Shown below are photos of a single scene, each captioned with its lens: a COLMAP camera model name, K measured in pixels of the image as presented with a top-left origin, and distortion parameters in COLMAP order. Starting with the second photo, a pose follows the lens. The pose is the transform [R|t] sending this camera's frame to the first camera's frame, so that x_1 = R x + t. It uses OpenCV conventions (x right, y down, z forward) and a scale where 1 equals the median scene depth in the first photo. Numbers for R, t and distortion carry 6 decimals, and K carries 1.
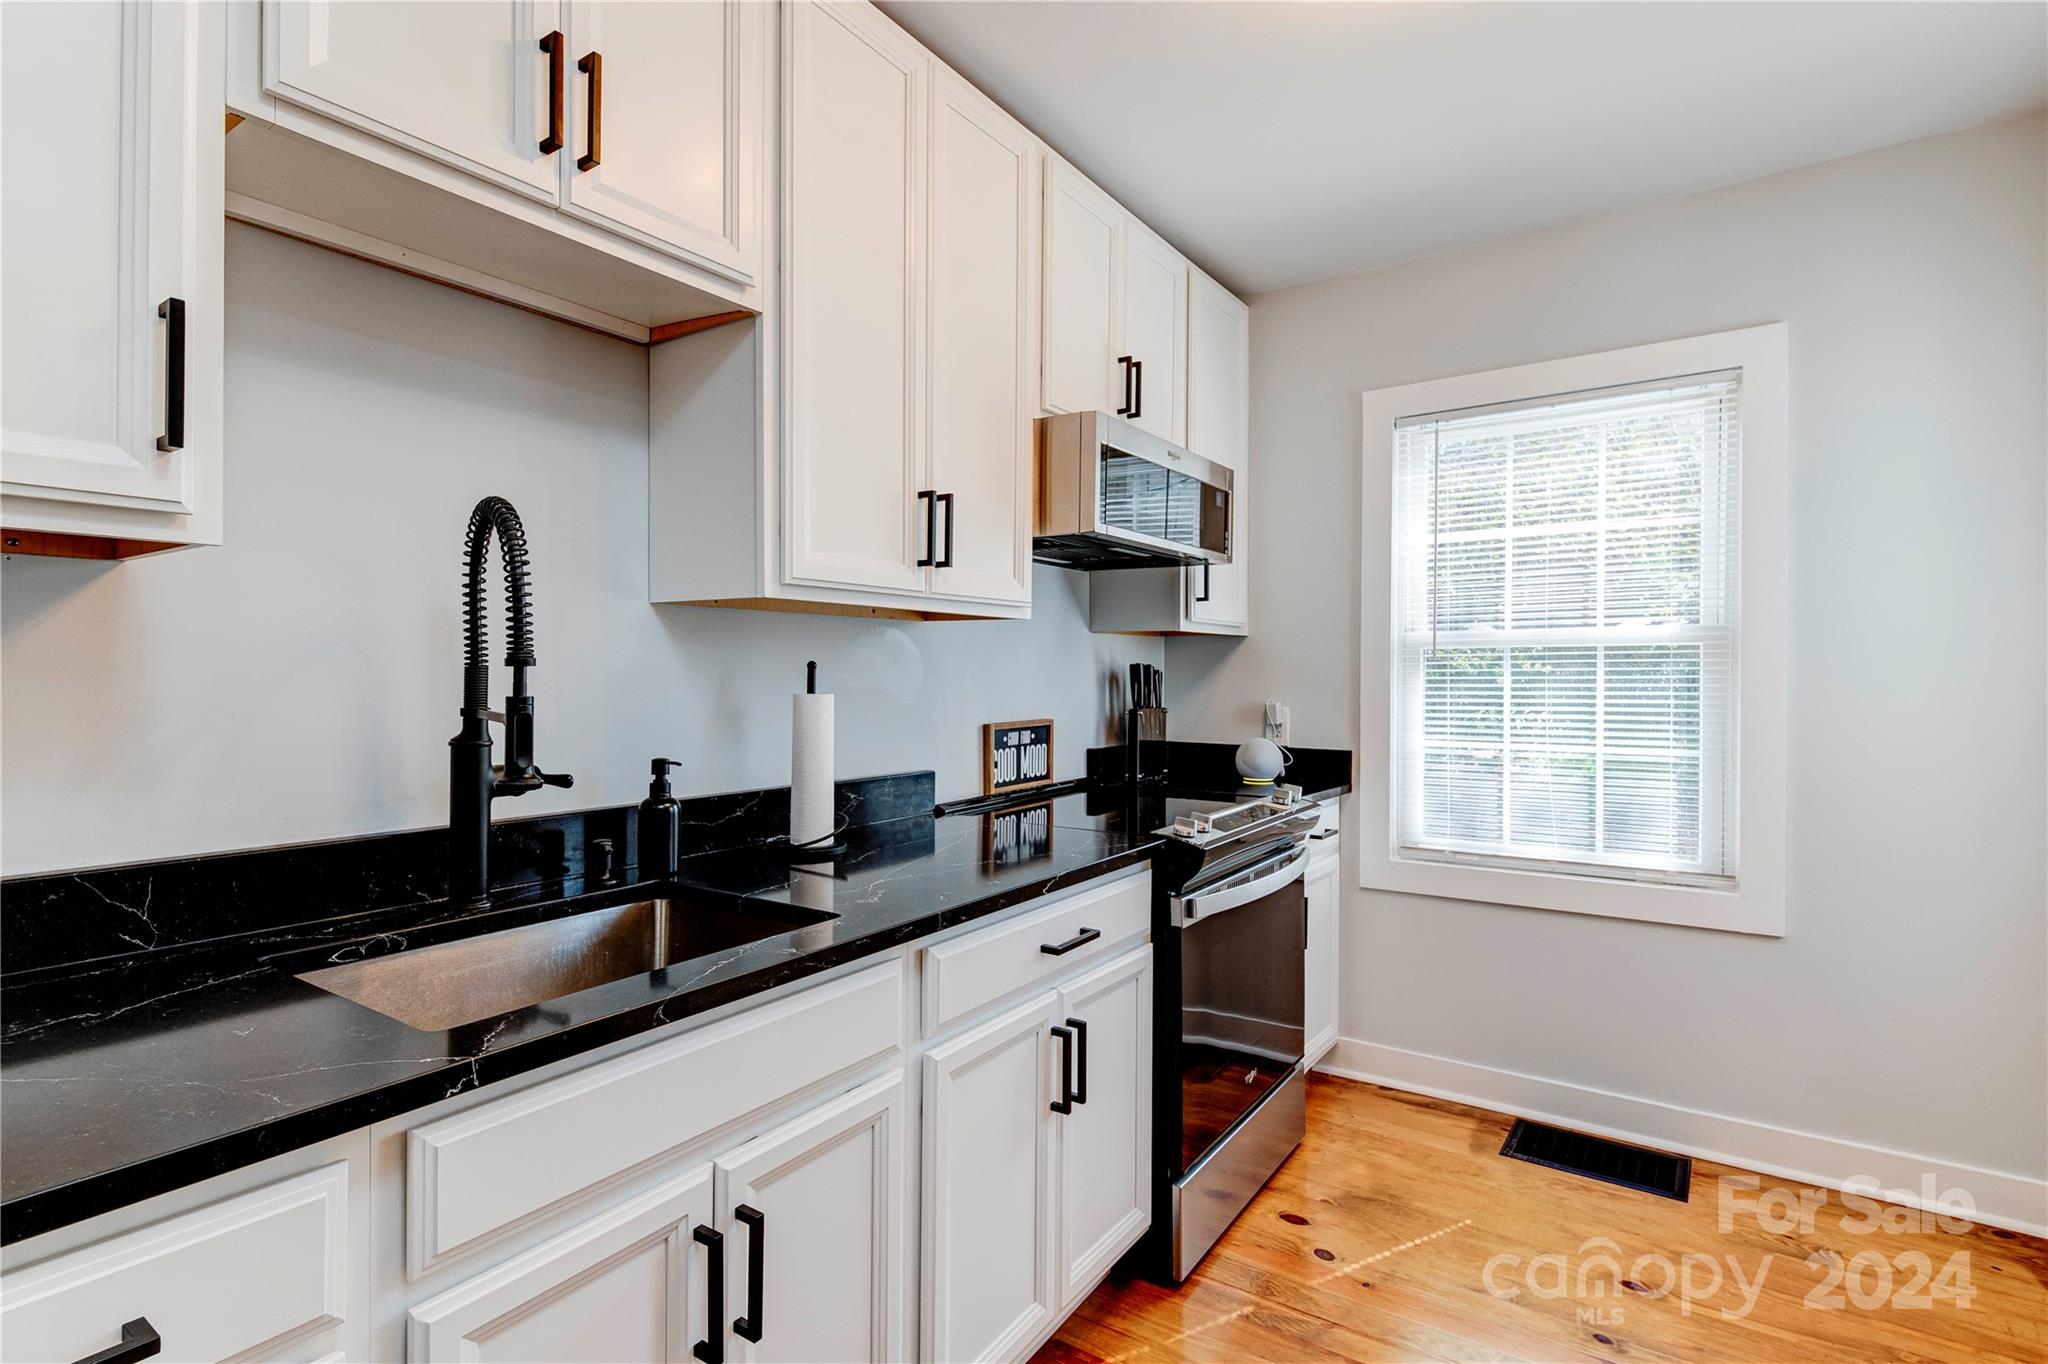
lens RADIAL K [[989.9, 0, 1024.0], [0, 989.9, 681.2], [0, 0, 1]] dist [0.002494, -0.001375]
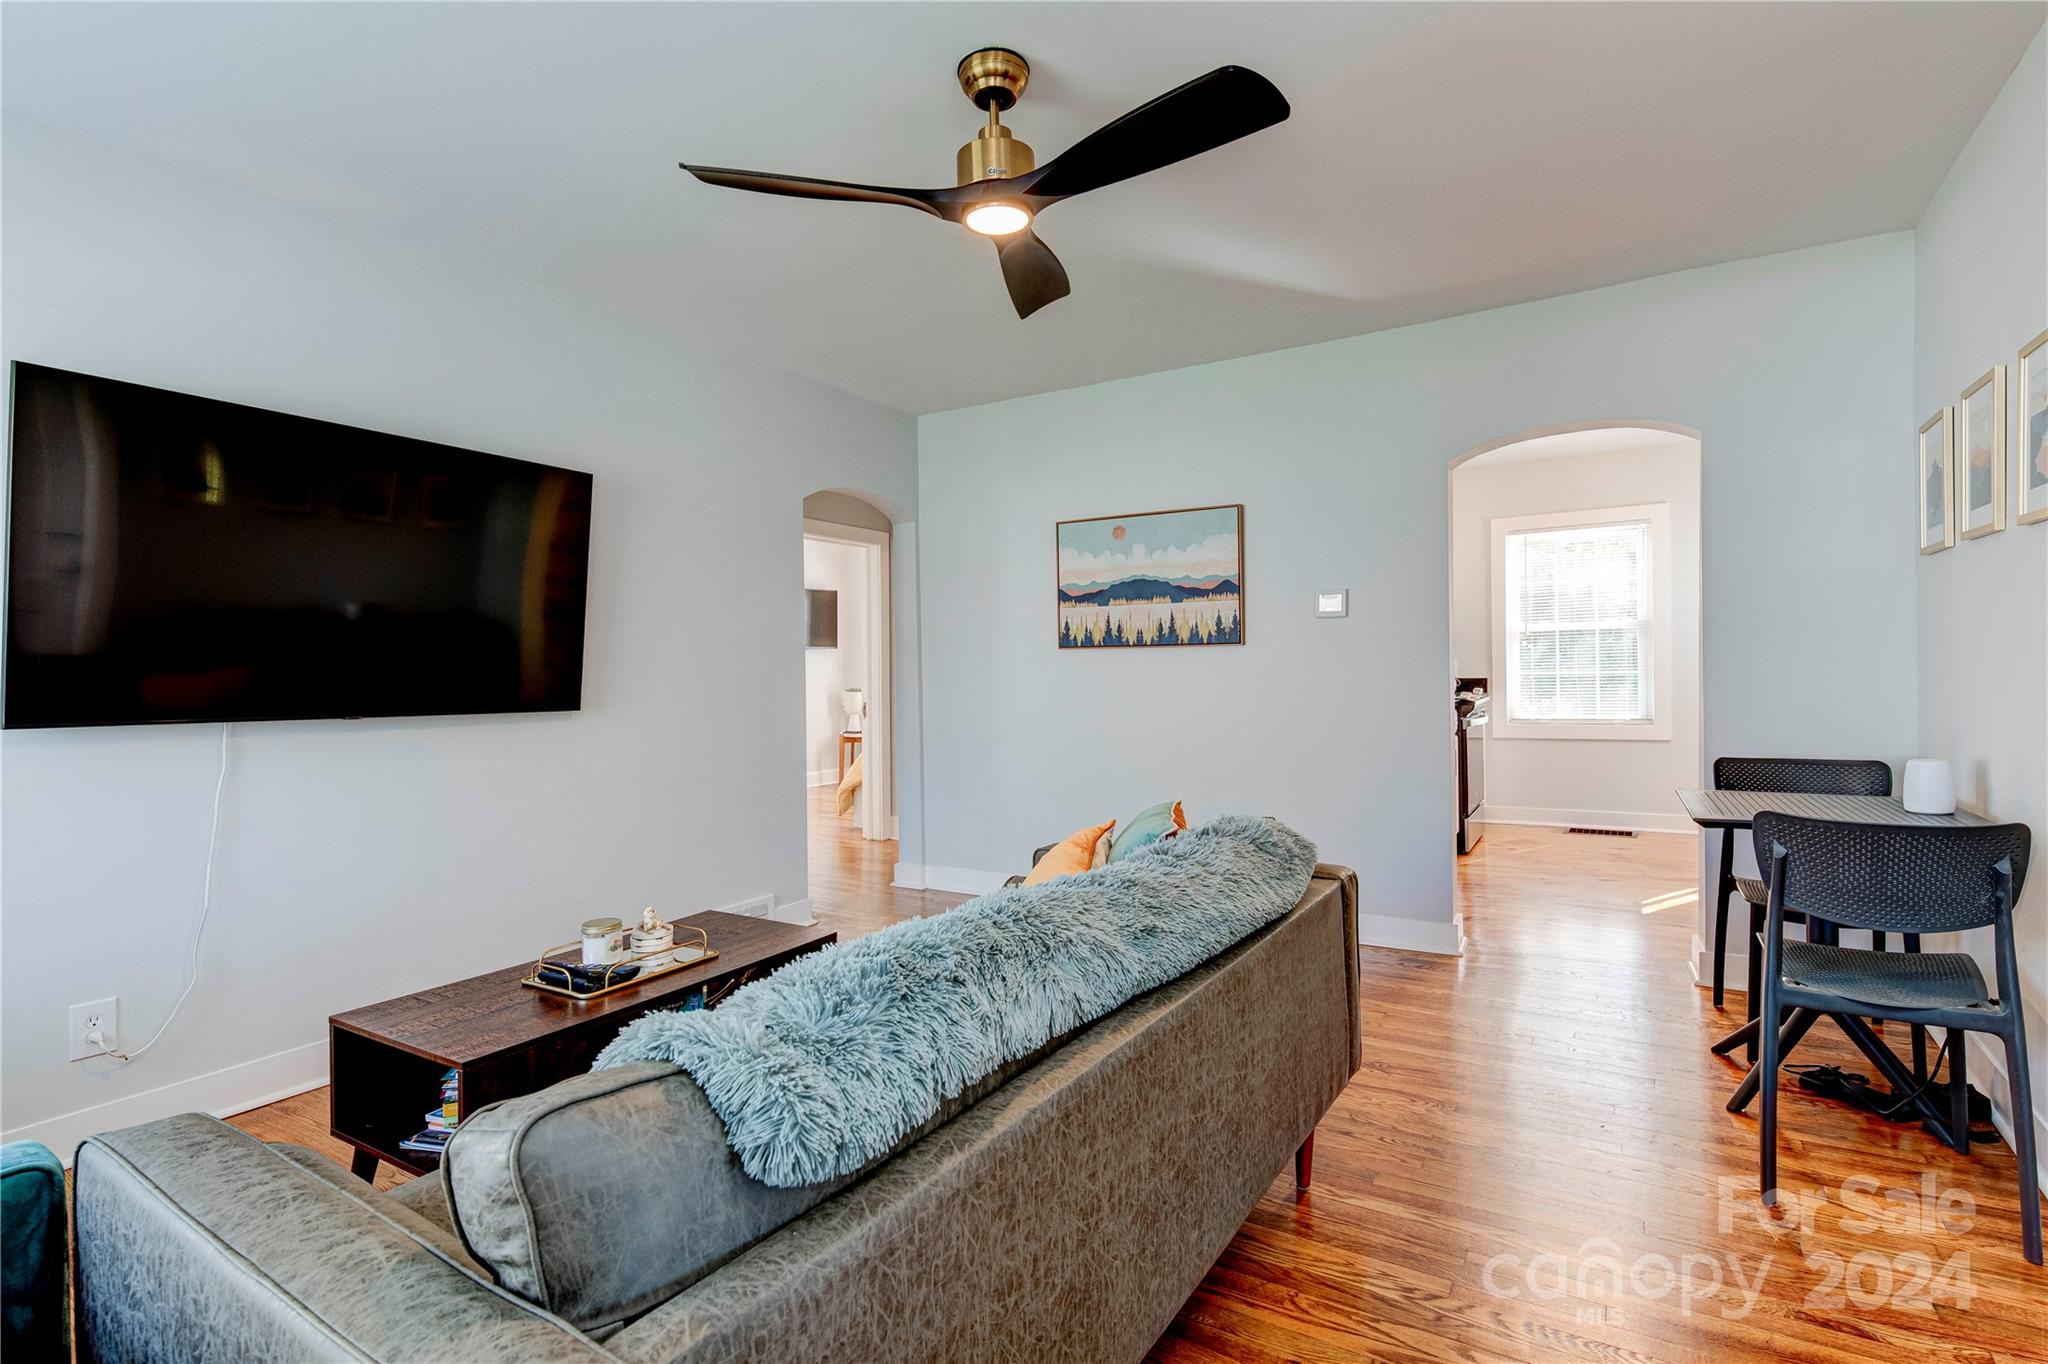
lens RADIAL K [[989.9, 0, 1029.0], [0, 989.9, 684.3], [0, 0, 1]] dist [0.002494, -0.001375]
pose [[0.999834, -0.015013, 0.010308, -0.818883], [0.015014, 0.999887, -0.000039, 0.076649], [-0.010307, 0.000193, 0.999947, -1.380732]]
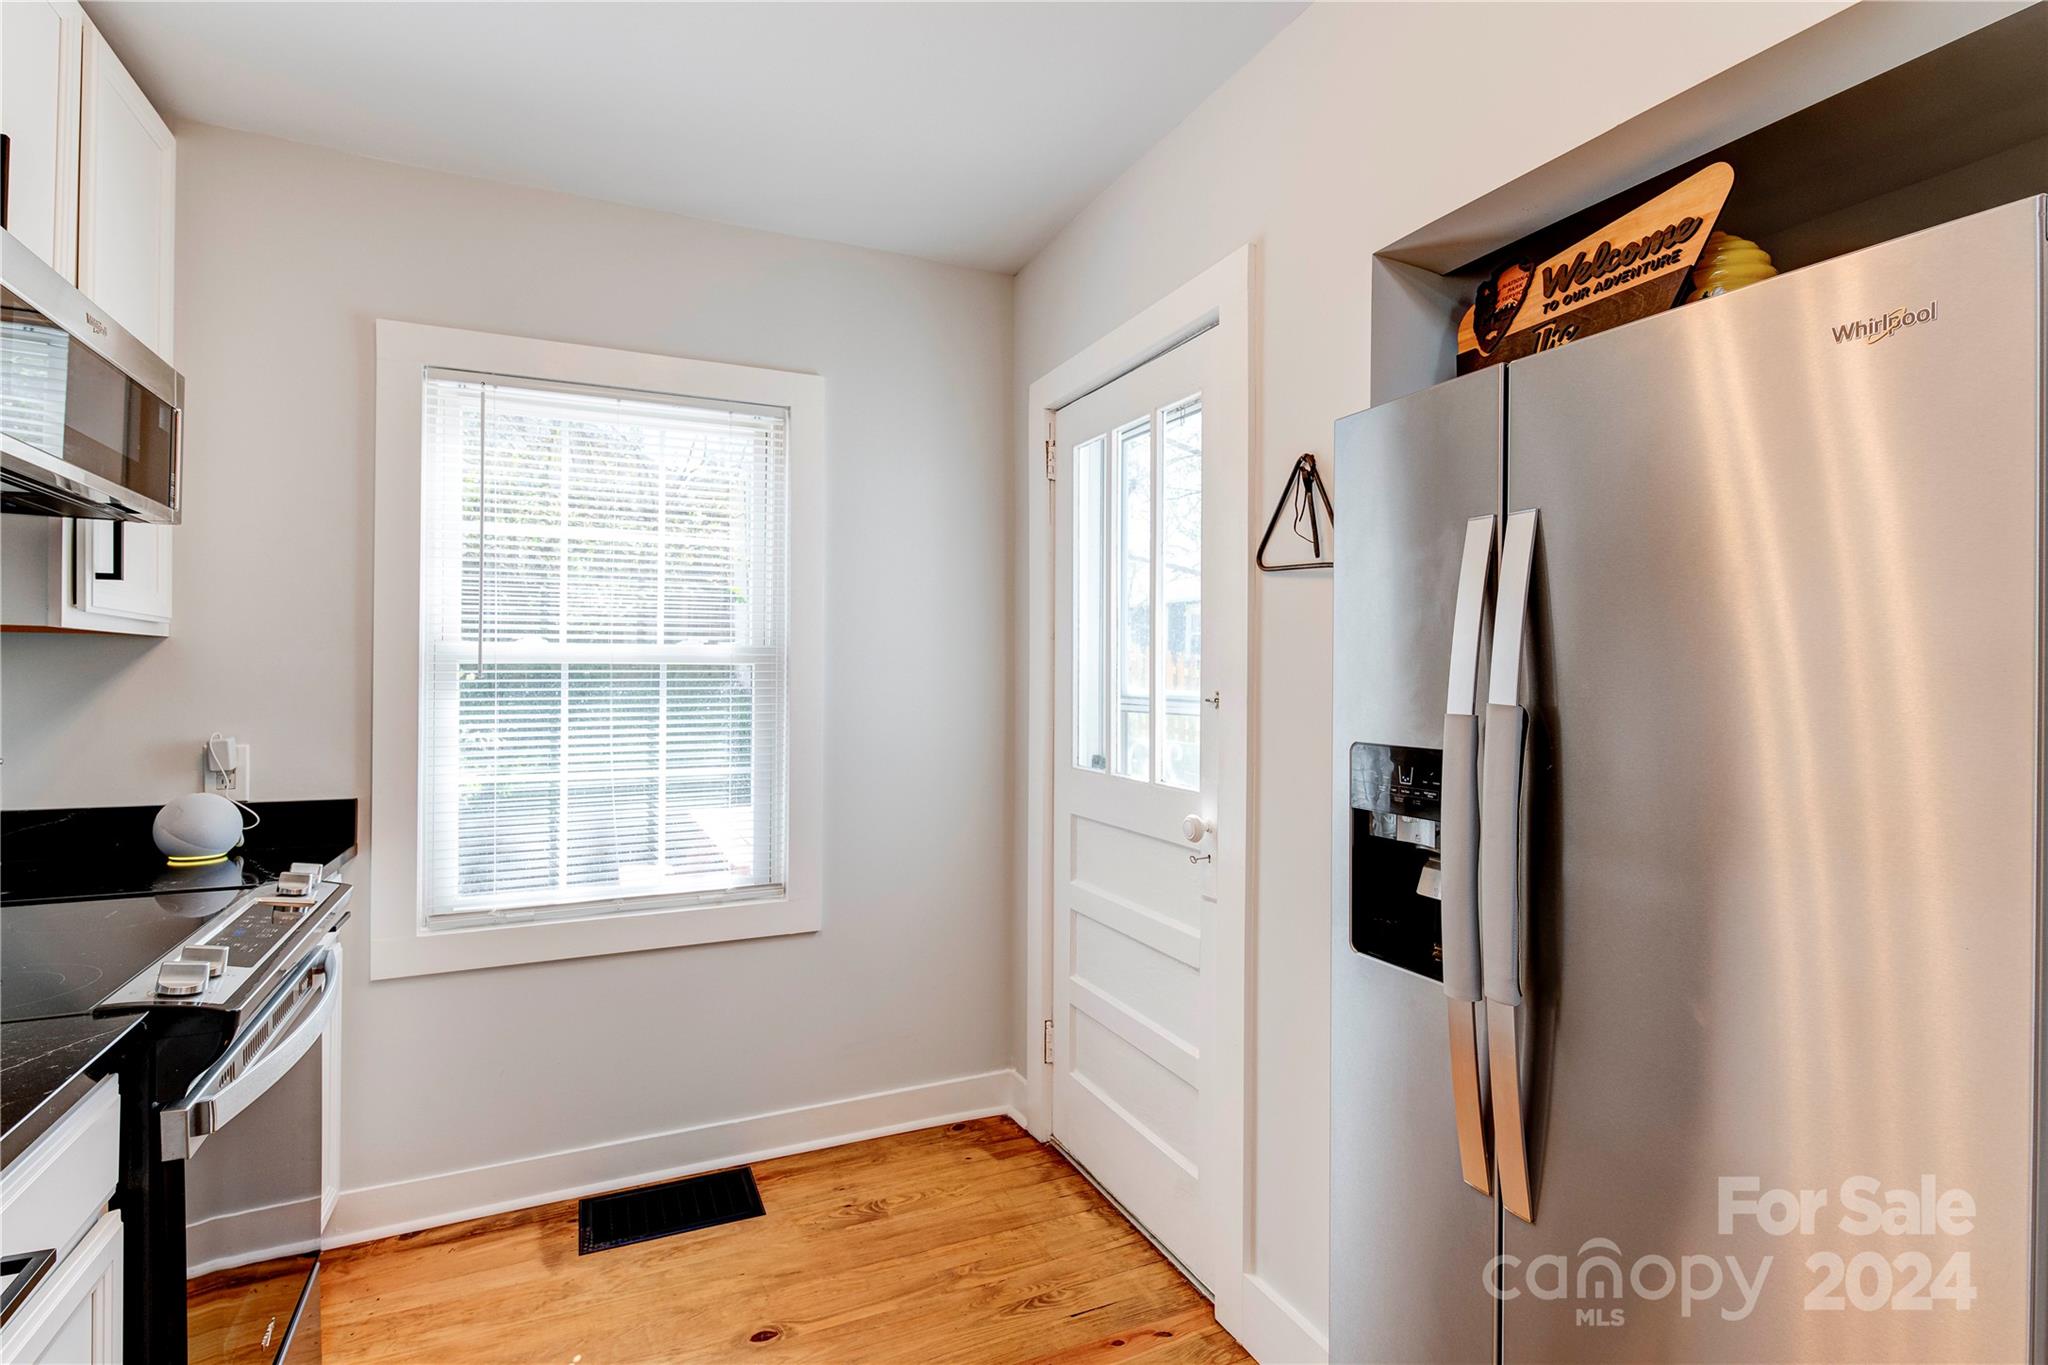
lens RADIAL K [[989.9, 0, 1028.9], [0, 989.9, 680.6], [0, 0, 1]] dist [0.002494, -0.001375]
pose [[0.497743, 0.001042, 0.867324, -0.068356], [0.003176, 0.999990, -0.003025, -0.015831], [-0.867319, 0.004261, 0.497735, 0.221778]]
